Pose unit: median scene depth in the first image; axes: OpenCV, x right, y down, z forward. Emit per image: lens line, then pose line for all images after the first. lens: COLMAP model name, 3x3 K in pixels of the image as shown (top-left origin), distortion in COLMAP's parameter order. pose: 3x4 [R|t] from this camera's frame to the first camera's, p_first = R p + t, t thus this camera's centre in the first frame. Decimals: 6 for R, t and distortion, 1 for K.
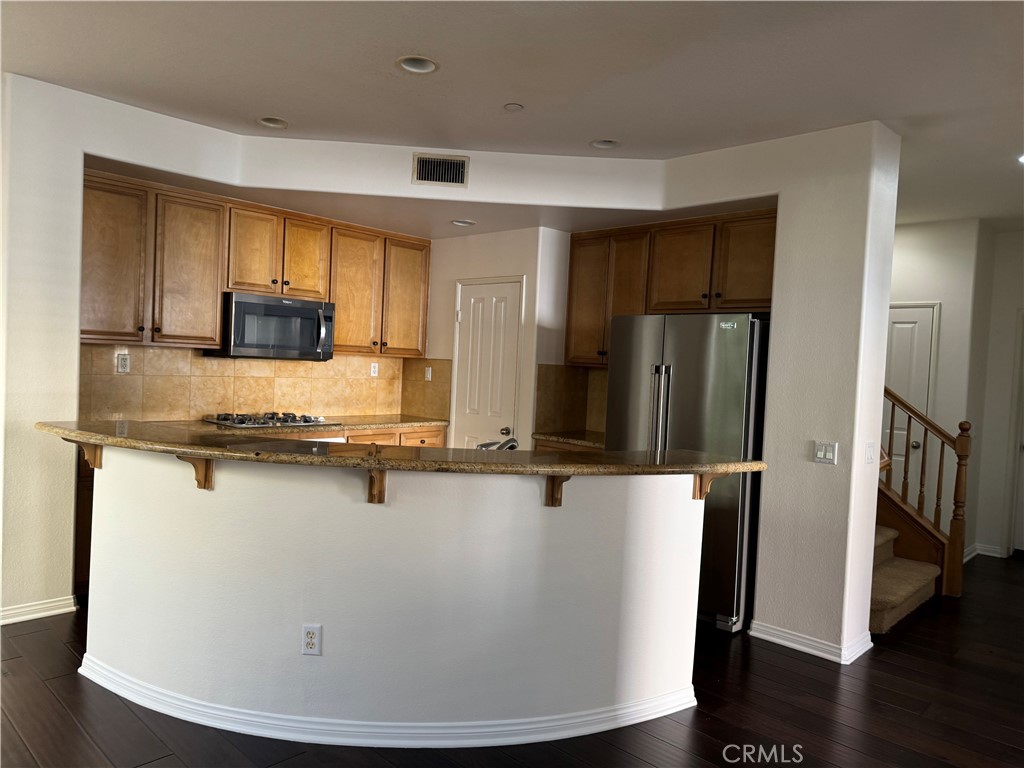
lens RADIAL K [[716.1, 0, 512.0], [0, 716.1, 384.0], [0, 0, 1]] dist [0.056448, -0.075315]
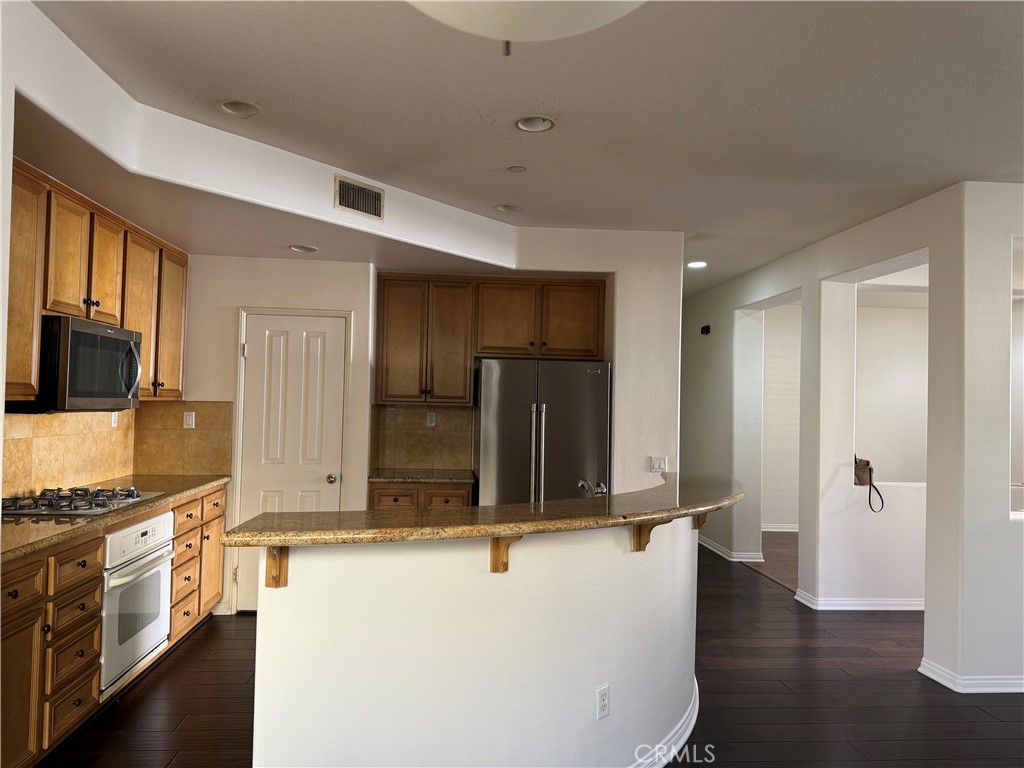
lens RADIAL K [[720.3, 0, 537.2], [0, 720.3, 383.4], [0, 0, 1]] dist [0.049216, -0.114345]
pose [[0.632347, -0.012704, 0.774581, -0.591623], [0.032593, 0.999416, -0.010217, -0.040587], [-0.773999, 0.031707, 0.632392, 0.221069]]
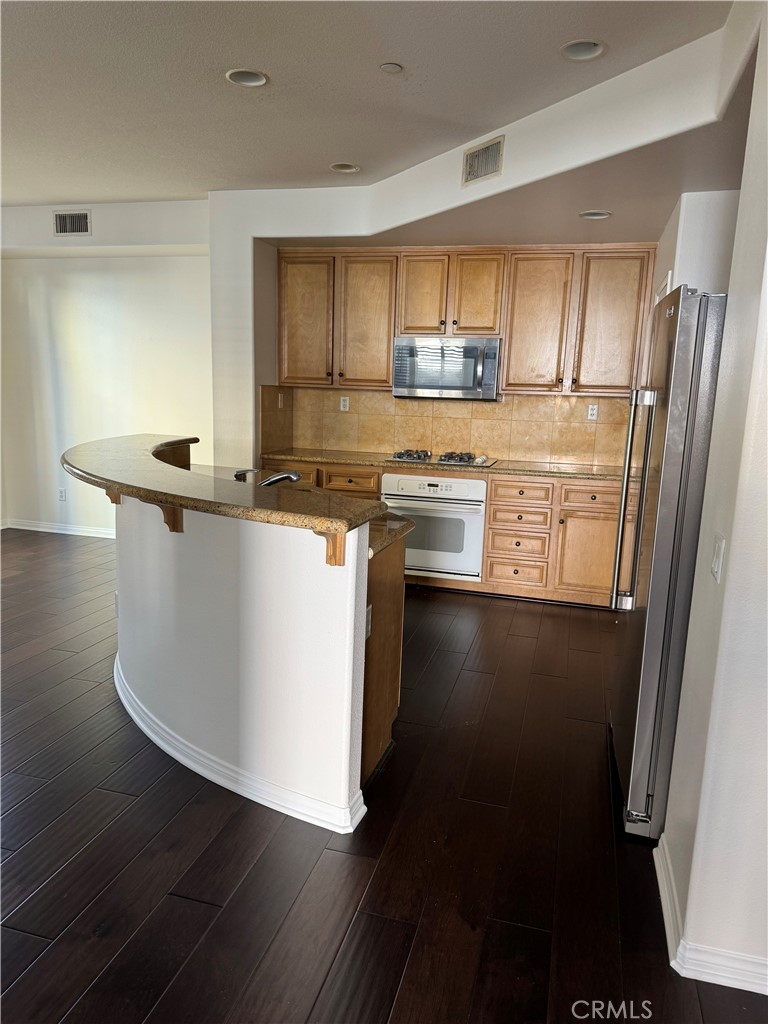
lens RADIAL K [[716.1, 0, 384.0], [0, 716.1, 512.0], [0, 0, 1]] dist [0.056448, -0.075315]
pose [[0.478568, 0.122230, -0.869501, 0.546416], [-0.037446, 0.992204, 0.118869, 0.006734], [0.877252, -0.024327, 0.479414, 0.430981]]
